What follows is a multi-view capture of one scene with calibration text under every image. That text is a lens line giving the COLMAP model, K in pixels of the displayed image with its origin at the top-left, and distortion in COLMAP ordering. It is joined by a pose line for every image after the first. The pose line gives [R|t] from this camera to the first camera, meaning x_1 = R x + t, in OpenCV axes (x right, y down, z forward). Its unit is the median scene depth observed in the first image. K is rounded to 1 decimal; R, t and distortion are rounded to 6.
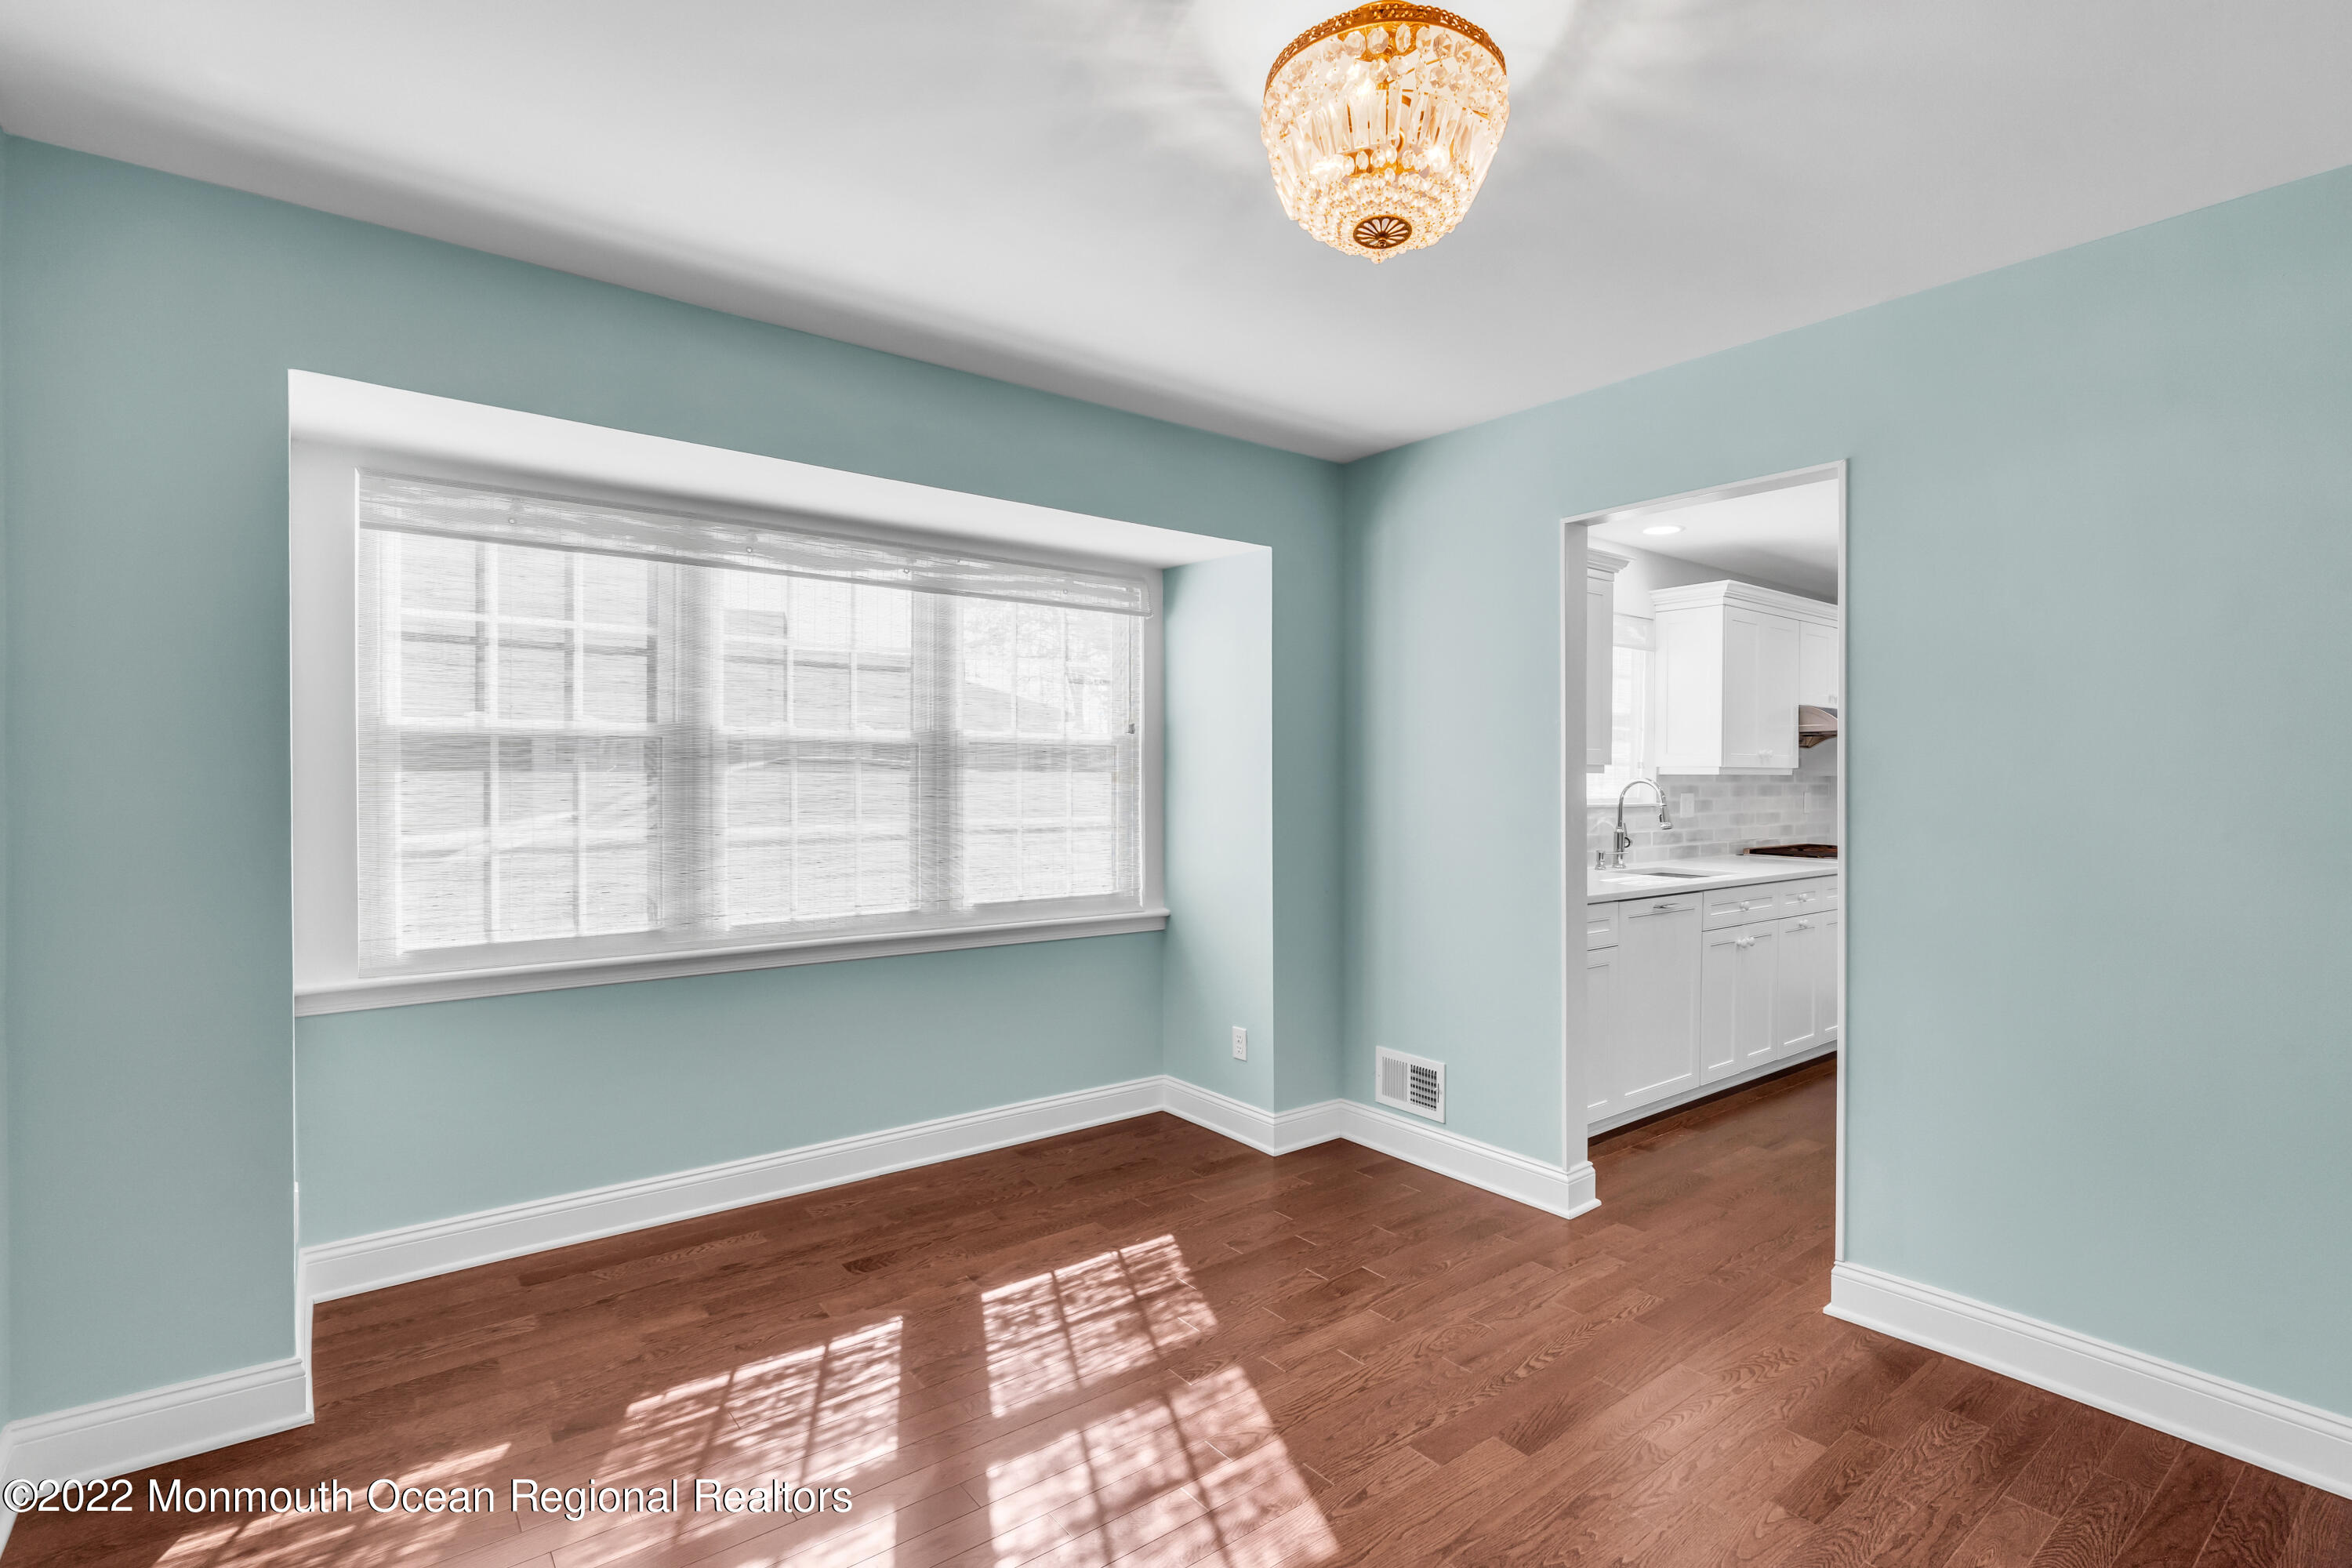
lens RADIAL K [[1085.4, 0, 1185.2], [0, 1085.4, 783.9], [0, 0, 1]] dist [-0.009209, 0.002859]
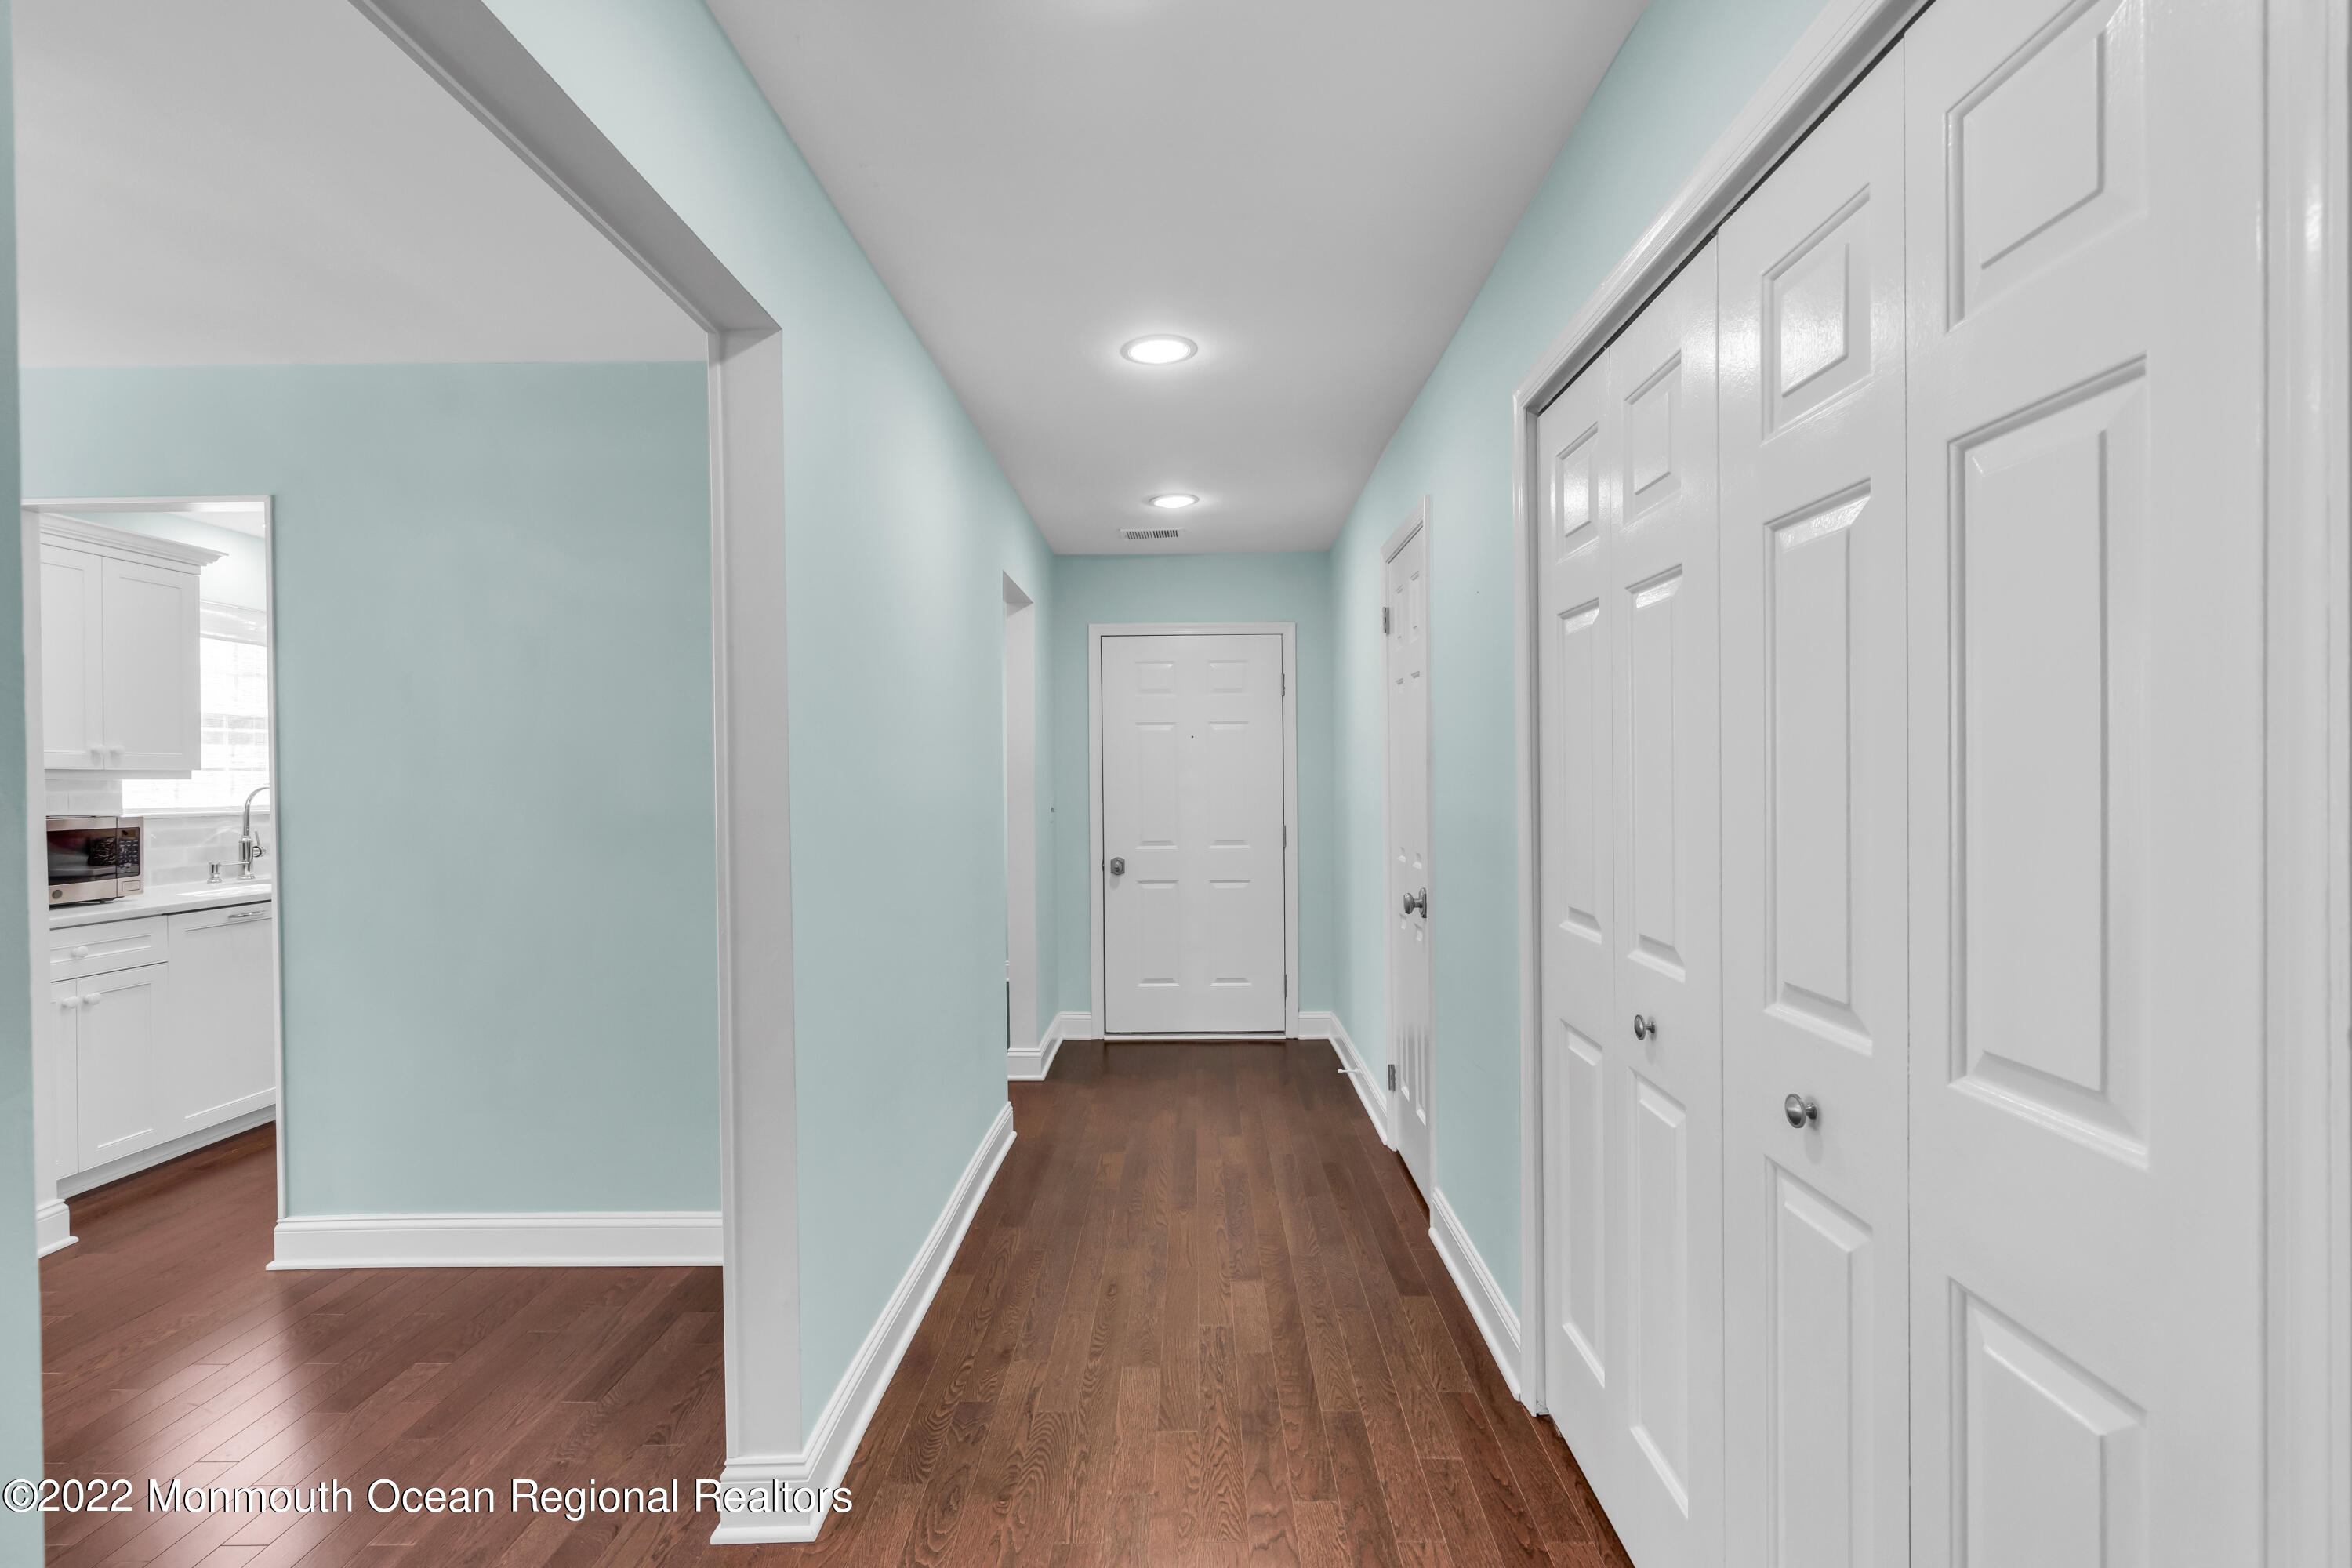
lens RADIAL K [[1085.4, 0, 1186.1], [0, 1085.4, 787.4], [0, 0, 1]] dist [-0.009209, 0.002859]
pose [[0.610302, -0.014185, 0.792042, 0.258266], [0.012998, 0.999884, 0.007892, 0.001614], [-0.792062, 0.005479, 0.610415, -0.356082]]
